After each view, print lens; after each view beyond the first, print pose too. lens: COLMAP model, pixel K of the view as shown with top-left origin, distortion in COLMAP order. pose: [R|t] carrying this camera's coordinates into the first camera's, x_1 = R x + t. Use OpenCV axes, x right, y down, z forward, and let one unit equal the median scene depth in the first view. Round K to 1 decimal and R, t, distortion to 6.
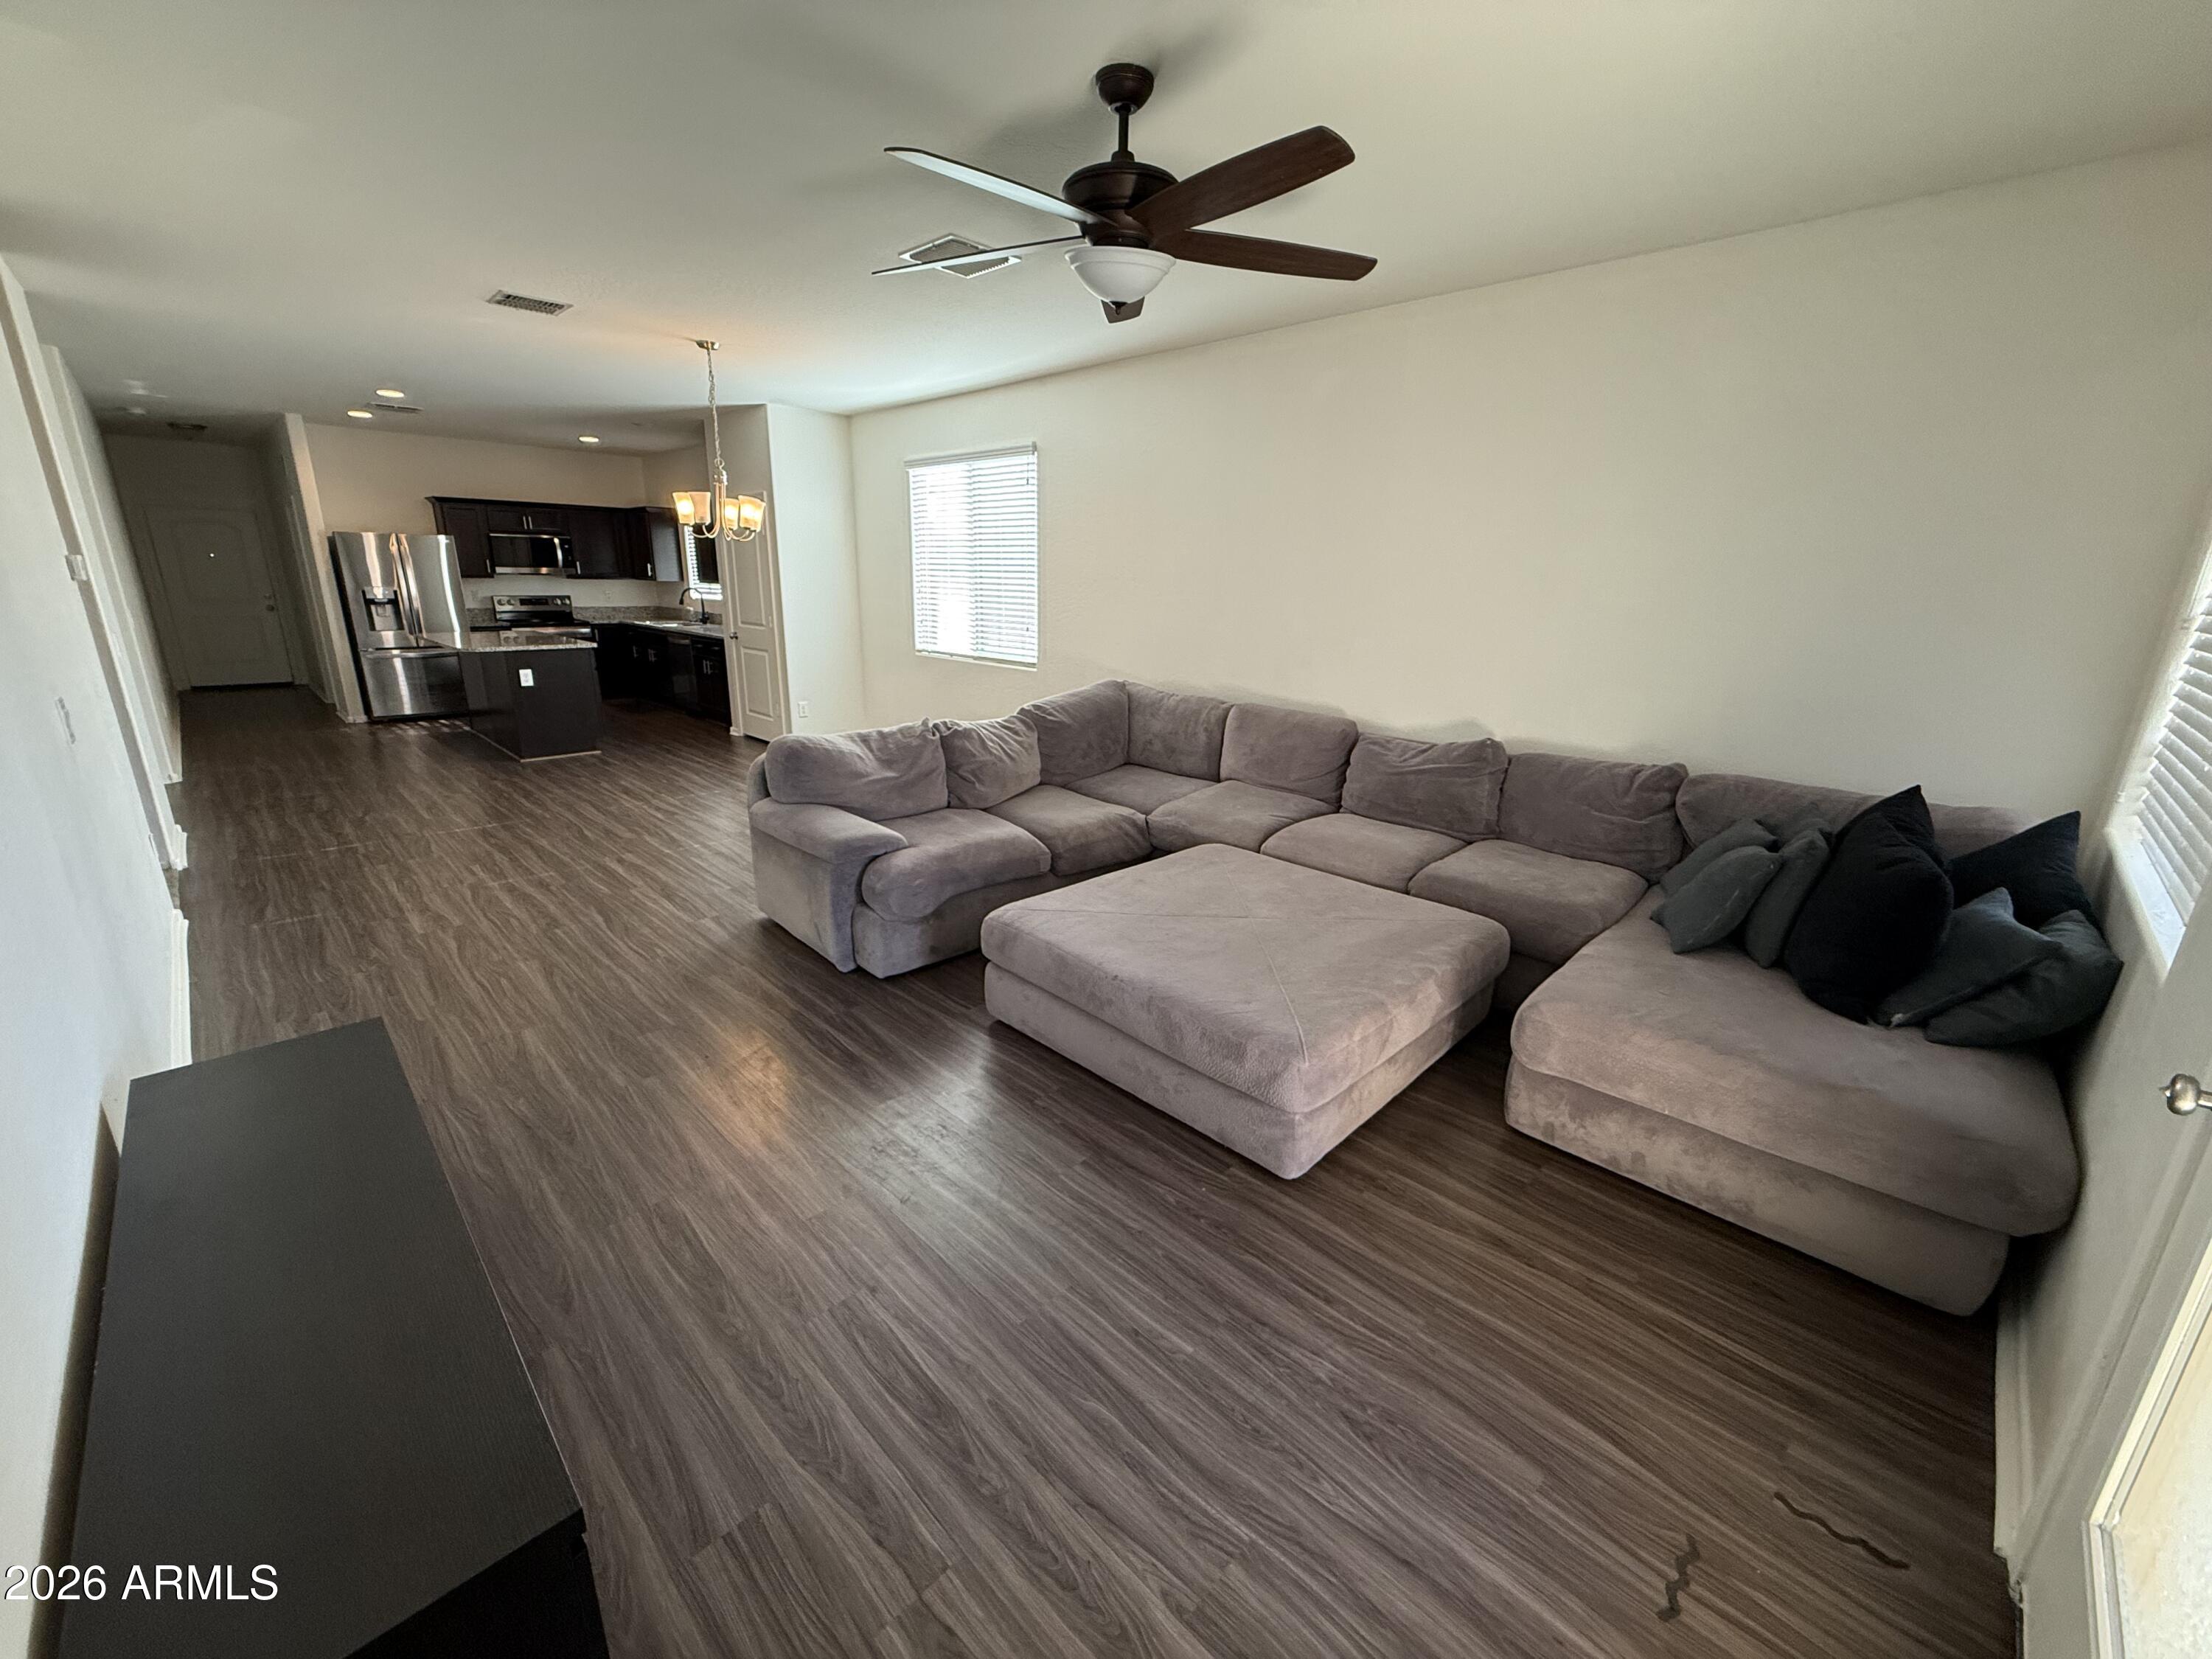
lens RADIAL K [[880.2, 0, 1117.4], [0, 880.2, 830.6], [0, 0, 1]] dist [0.002536, -0.000804]
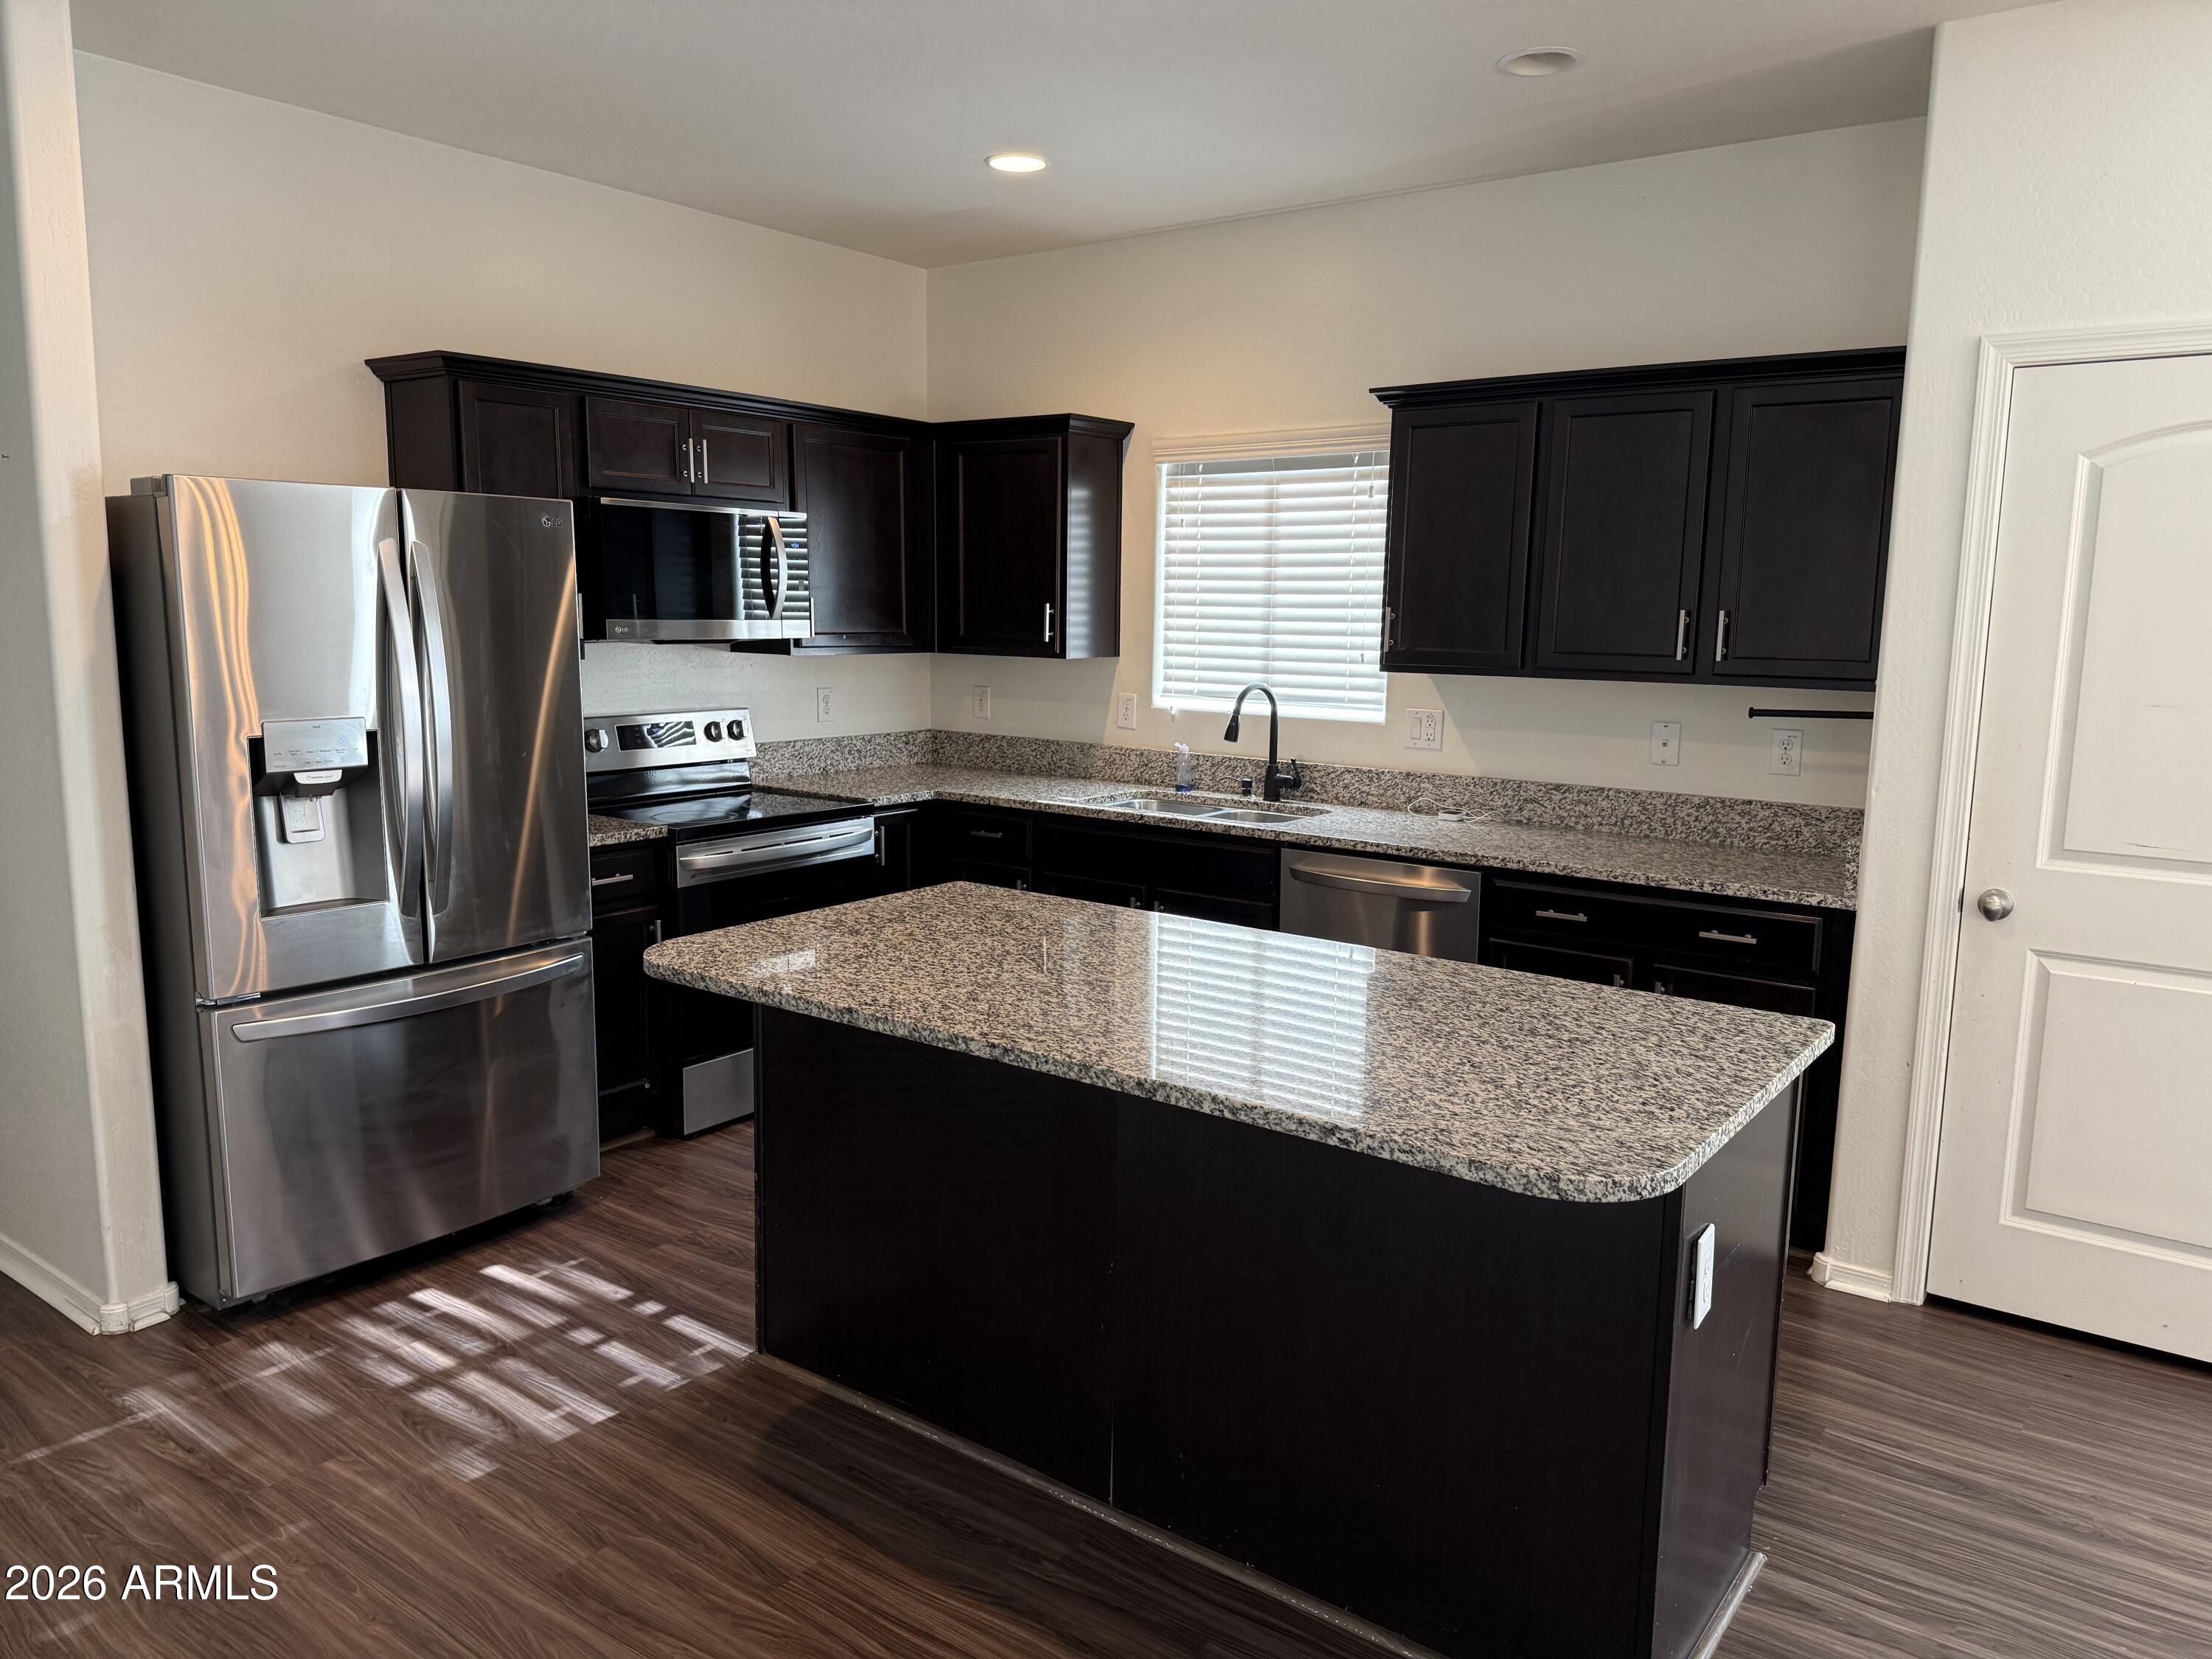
lens RADIAL K [[1560.0, 0, 1105.9], [0, 1560.0, 817.1], [0, 0, 1]] dist [0.017146, -0.012809]
pose [[0.990358, -0.018846, 0.137242, -0.611088], [0.037152, 0.990544, -0.132068, -0.168465], [-0.133455, 0.135893, 0.981694, 0.515670]]
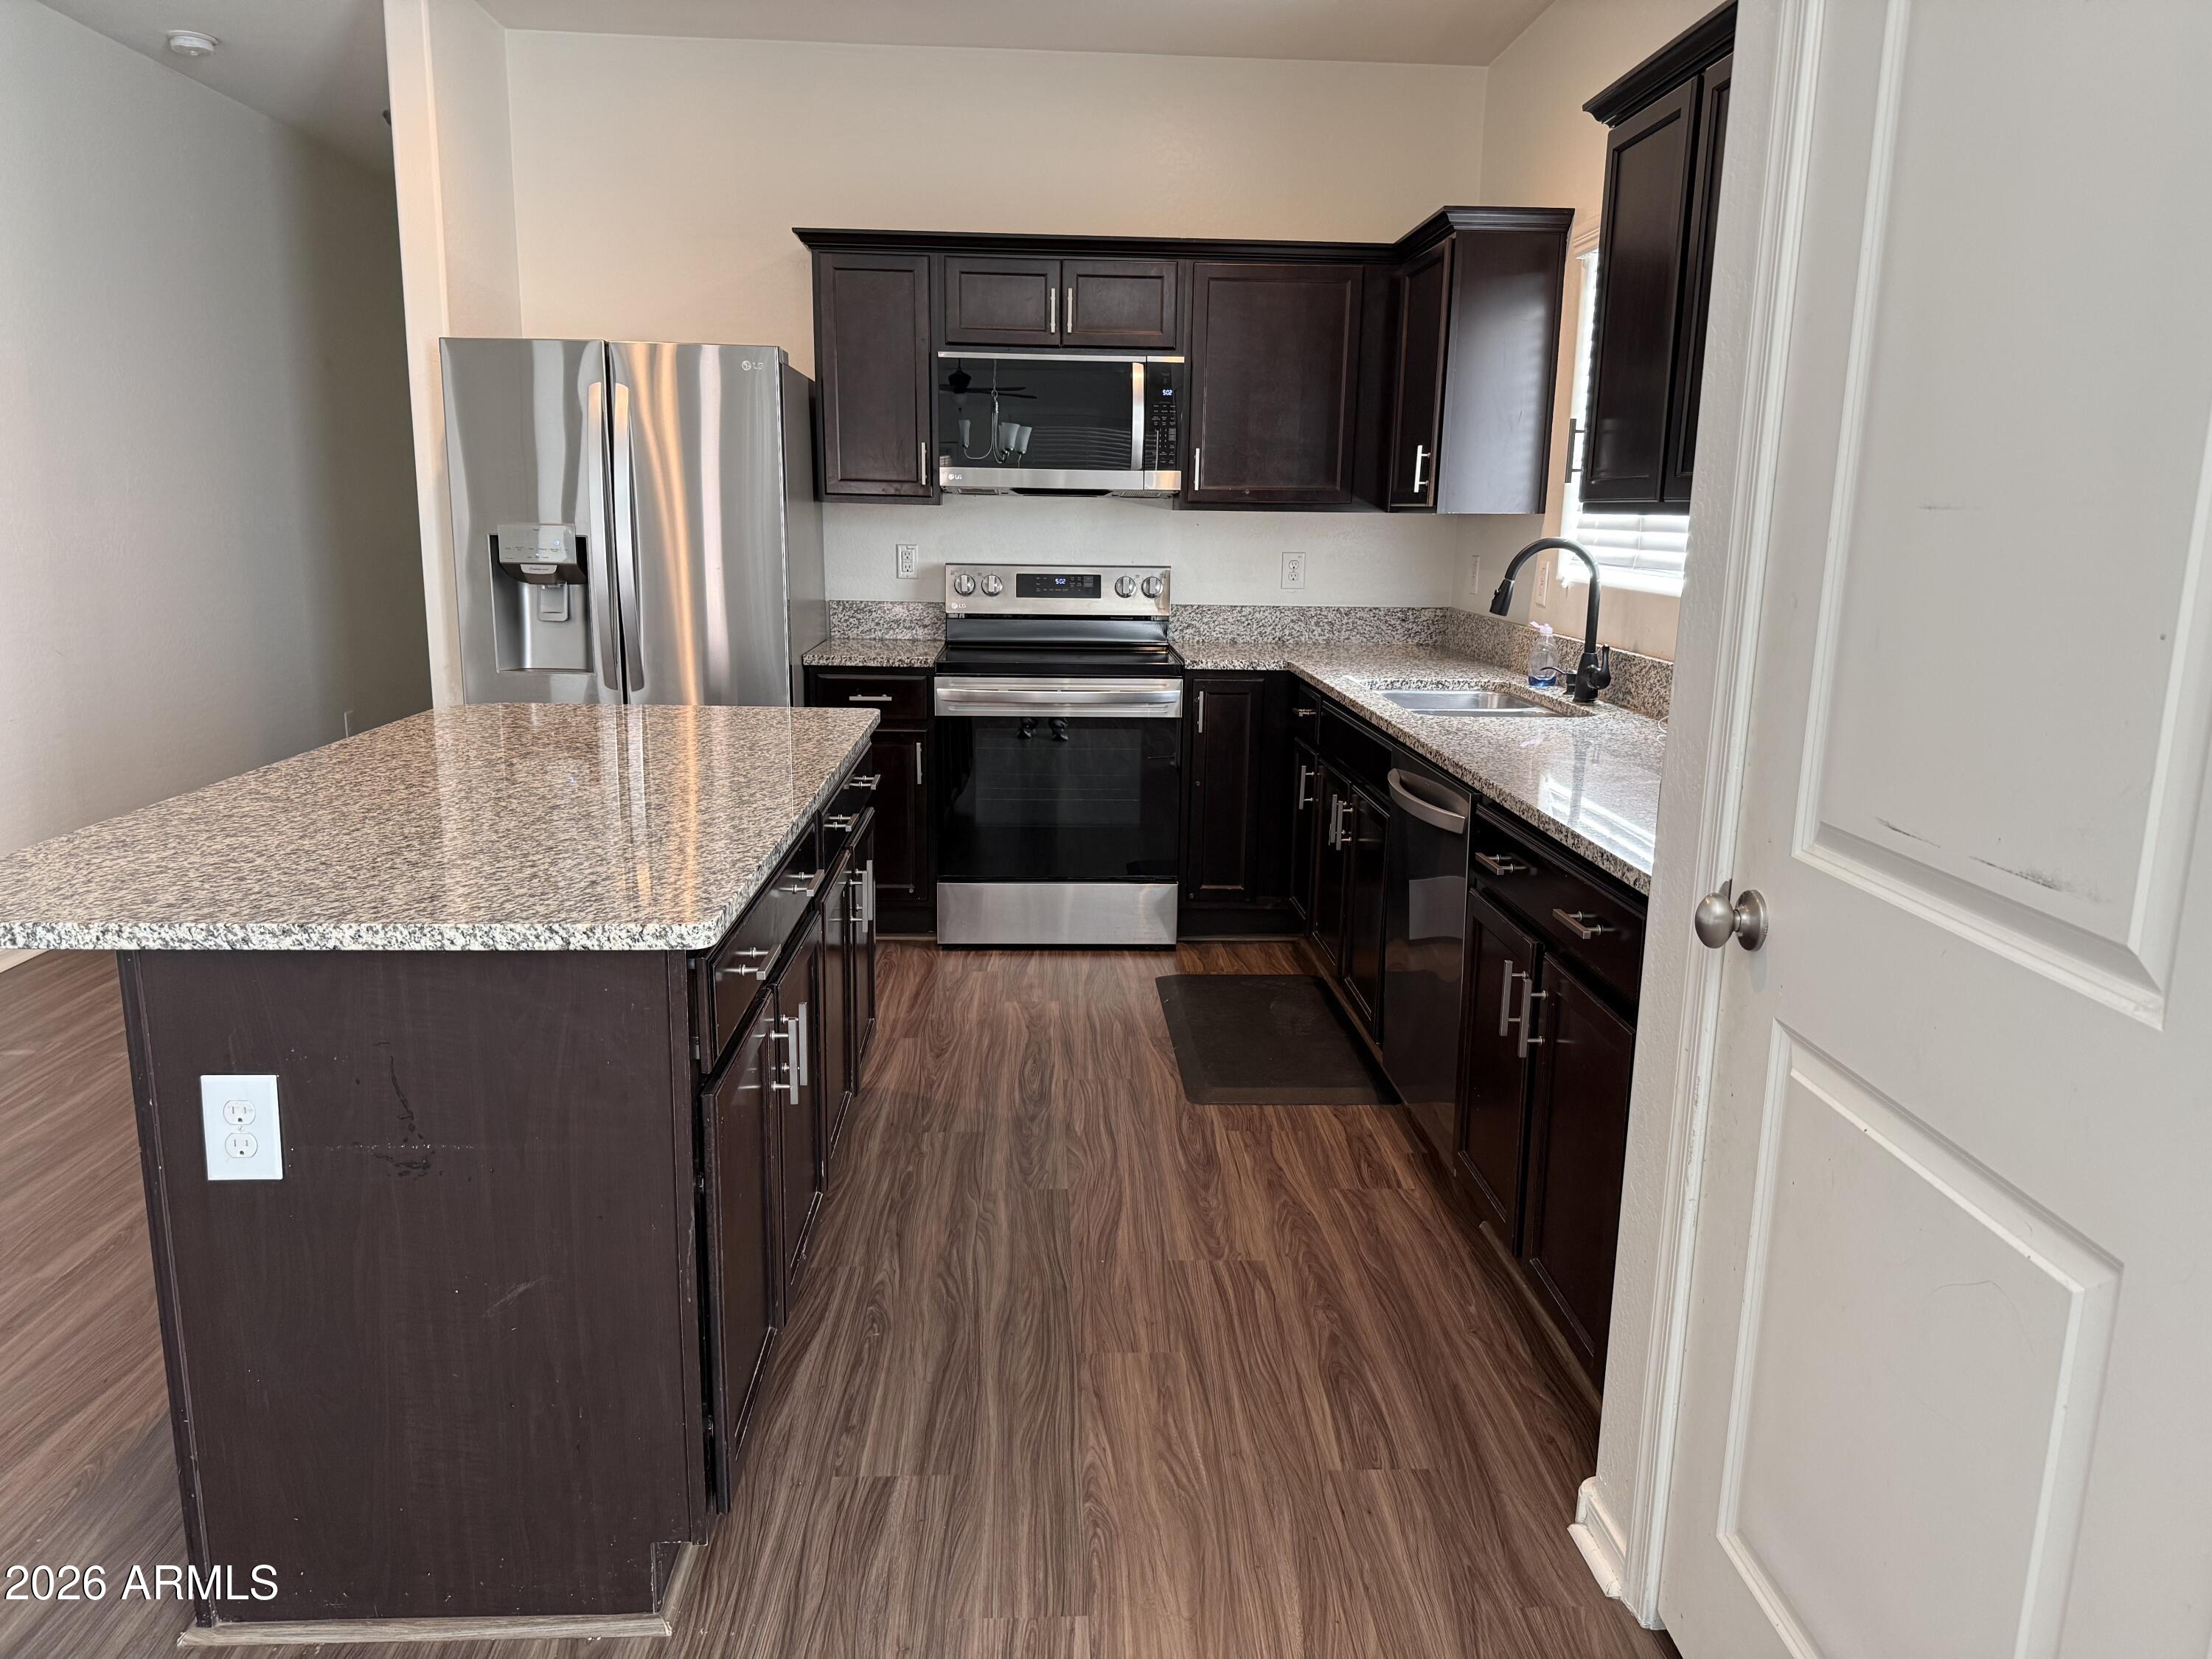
lens RADIAL K [[1560.0, 0, 1107.5], [0, 1560.0, 840.4], [0, 0, 1]] dist [0.017146, -0.012809]
pose [[0.726839, 0.137093, -0.672986, -0.299296], [-0.195054, 0.980732, -0.010878, -0.179803], [0.658528, 0.139176, 0.739575, 0.663117]]
